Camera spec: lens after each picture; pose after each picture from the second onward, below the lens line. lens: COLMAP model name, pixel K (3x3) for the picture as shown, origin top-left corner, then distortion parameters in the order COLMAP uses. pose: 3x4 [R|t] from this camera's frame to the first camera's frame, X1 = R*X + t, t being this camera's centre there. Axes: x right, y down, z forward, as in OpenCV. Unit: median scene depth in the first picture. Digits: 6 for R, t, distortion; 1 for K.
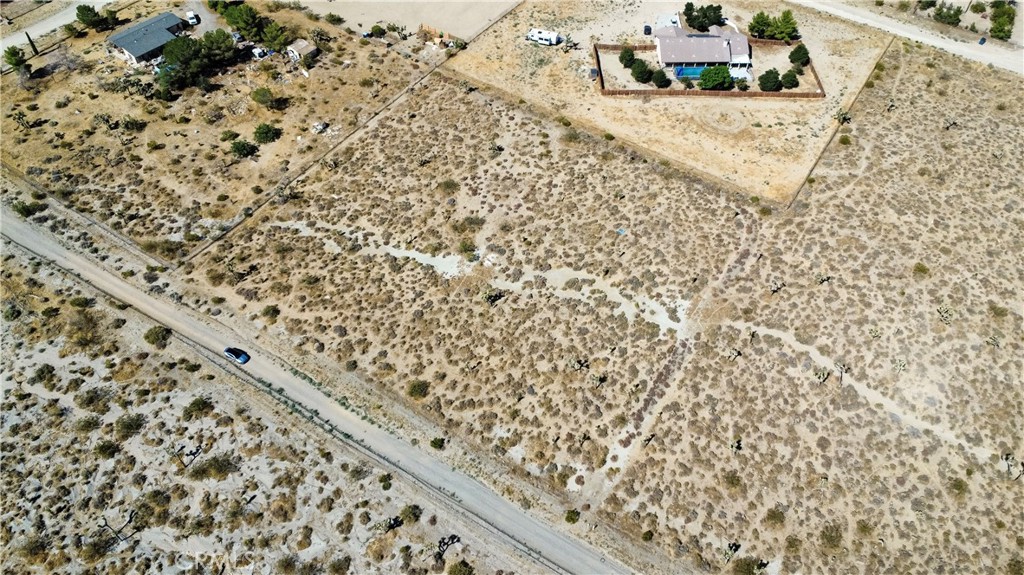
lens RADIAL K [[773.7, 0, 515.6], [0, 773.7, 291.0], [0, 0, 1]] dist [0.008180, -0.010941]
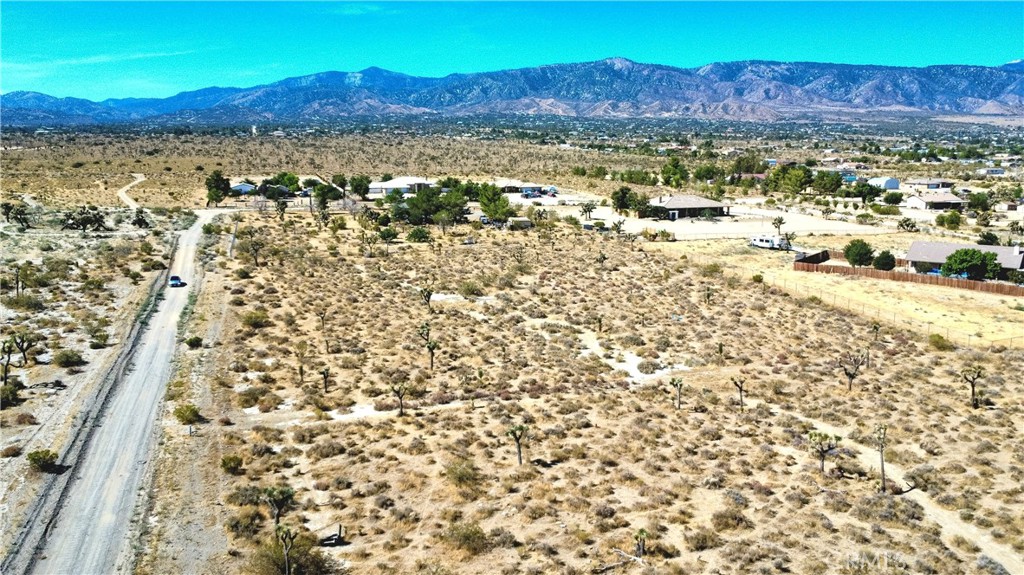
lens RADIAL K [[773.7, 0, 515.6], [0, 773.7, 291.0], [0, 0, 1]] dist [0.008180, -0.010941]
pose [[0.776250, 0.101475, -0.622204, 0.524561], [-0.468614, 0.753080, -0.461814, 0.328984], [0.421707, 0.650057, 0.632131, 0.609081]]
